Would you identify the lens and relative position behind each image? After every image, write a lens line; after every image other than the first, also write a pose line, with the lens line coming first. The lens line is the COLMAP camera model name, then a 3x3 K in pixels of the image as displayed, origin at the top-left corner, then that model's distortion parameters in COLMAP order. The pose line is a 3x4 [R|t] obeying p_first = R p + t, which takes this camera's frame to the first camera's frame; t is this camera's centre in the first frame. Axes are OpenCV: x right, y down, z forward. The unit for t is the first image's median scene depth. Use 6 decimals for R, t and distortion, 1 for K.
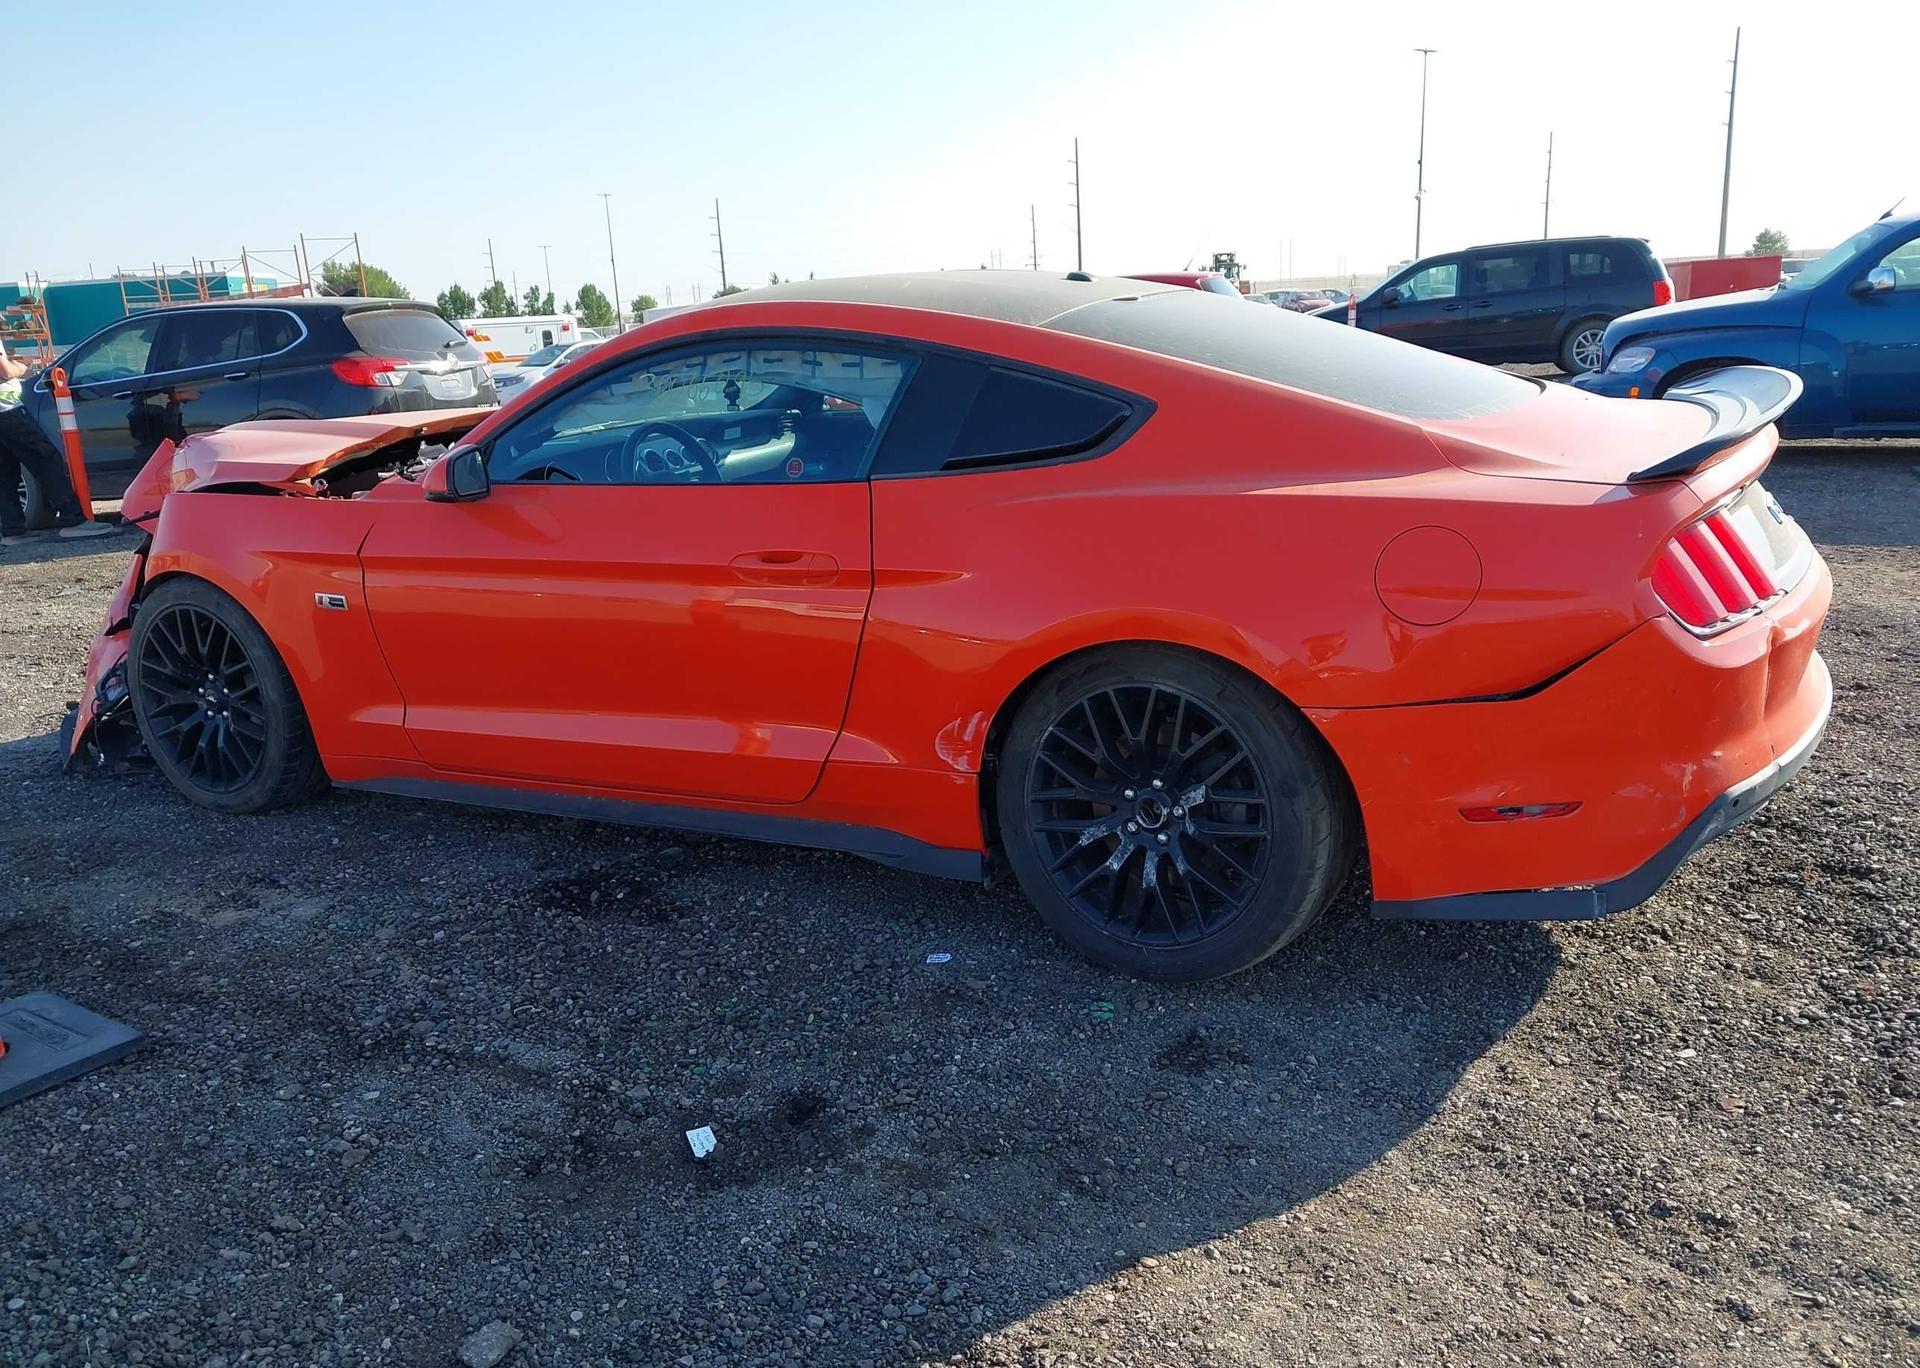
lens RADIAL K [[1562.6, 0, 958.4], [0, 1562.6, 677.1], [0, 0, 1]] dist [0.035843, -0.046537]
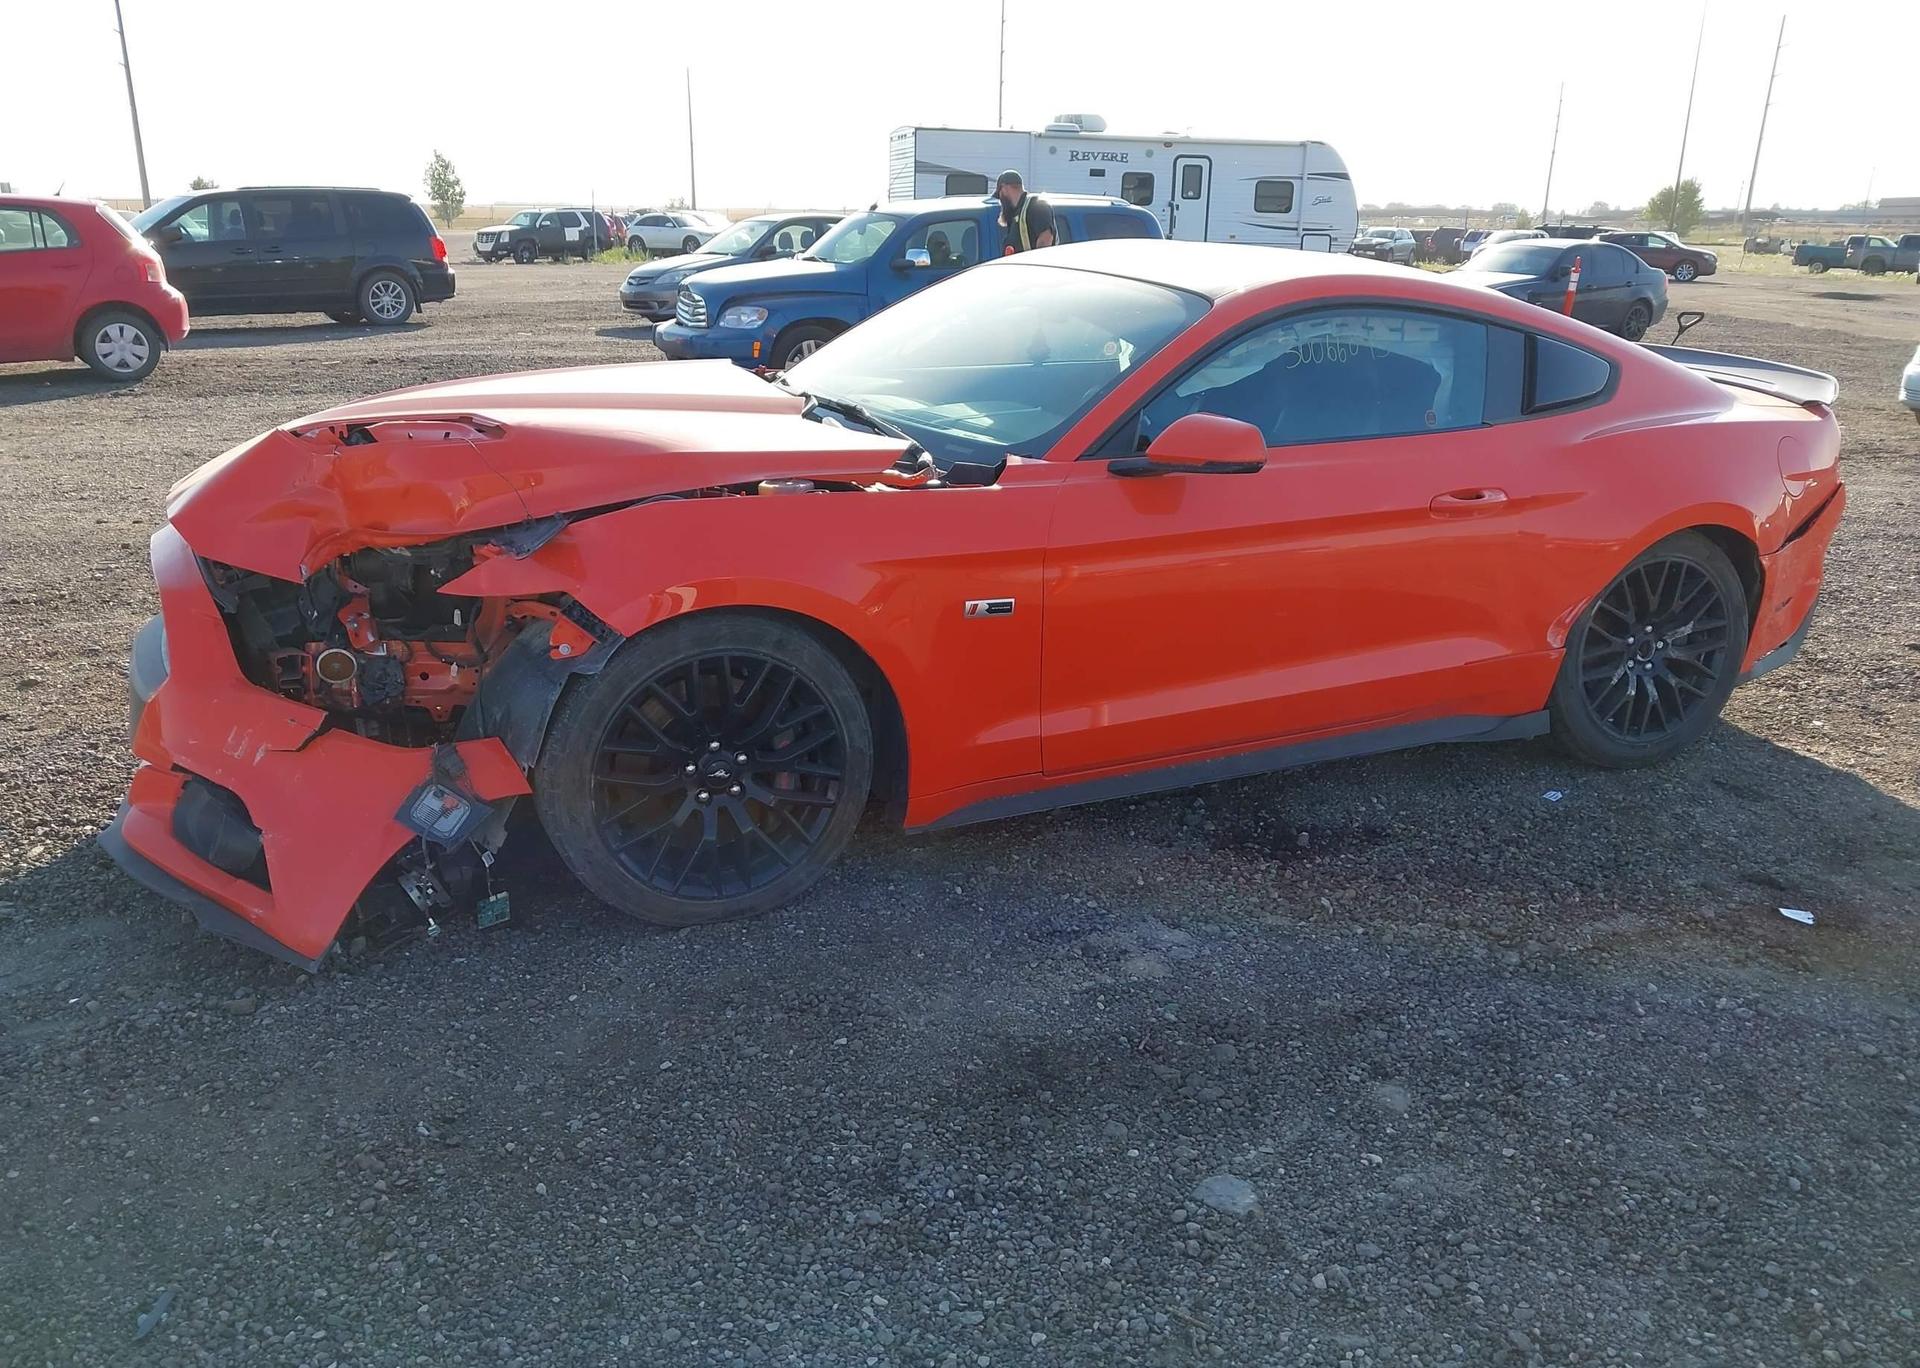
lens RADIAL K [[1562.6, 0, 950.1], [0, 1562.6, 695.2], [0, 0, 1]] dist [0.035843, -0.046537]
pose [[0.574218, -0.178232, 0.799067, -1.320436], [0.143321, 0.982828, 0.116228, -0.123430], [-0.806060, 0.047783, 0.589901, 0.630644]]
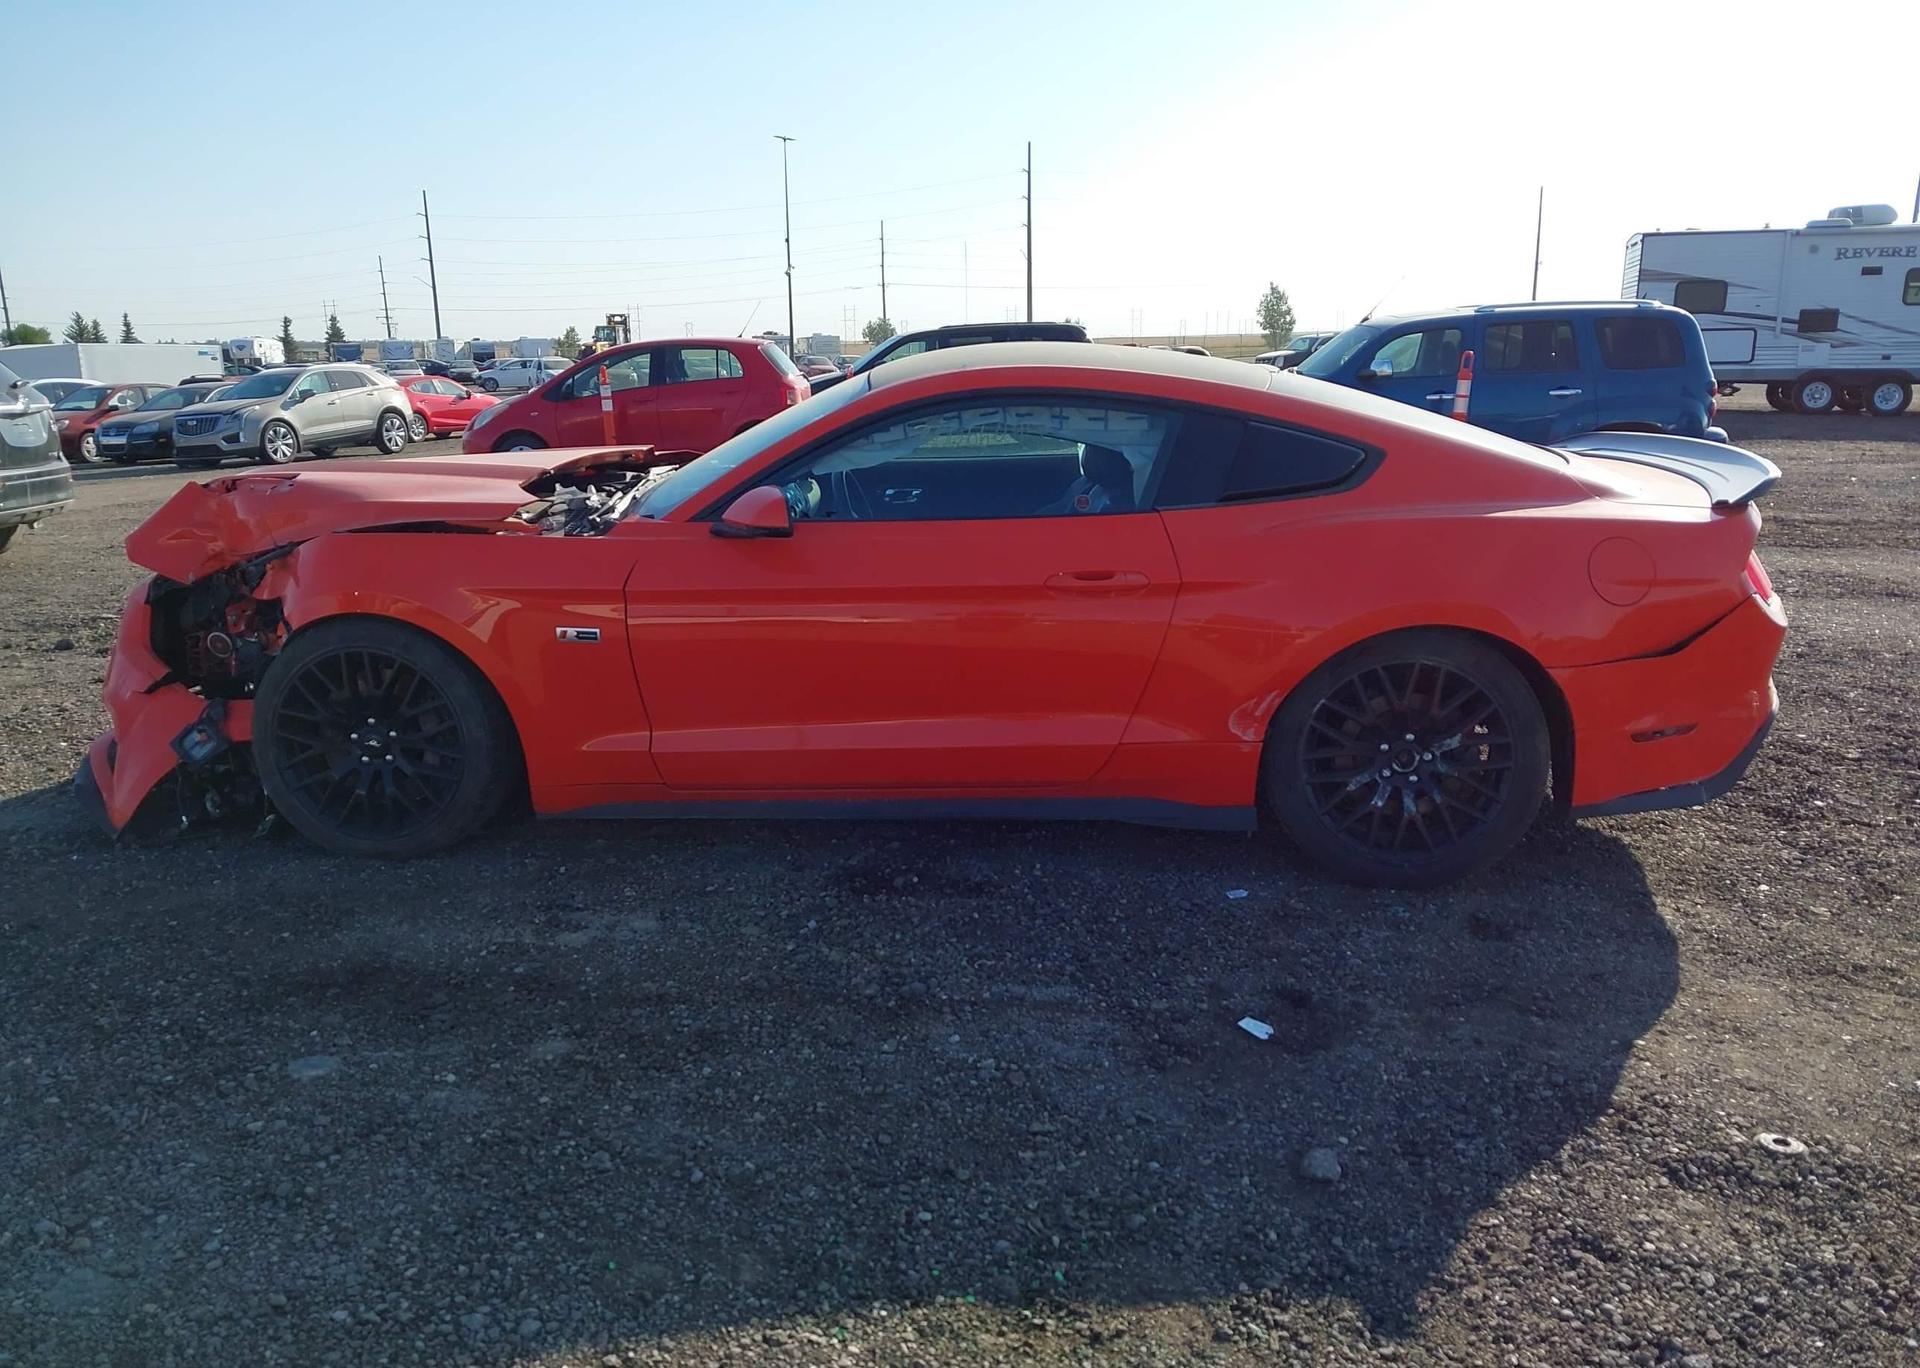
lens RADIAL K [[1562.6, 0, 936.7], [0, 1562.6, 652.1], [0, 0, 1]] dist [0.035843, -0.046537]
pose [[0.914023, -0.040356, 0.403649, -0.725760], [0.061528, 0.997319, -0.039614, 0.023134], [-0.400968, 0.061044, 0.914056, -0.054837]]
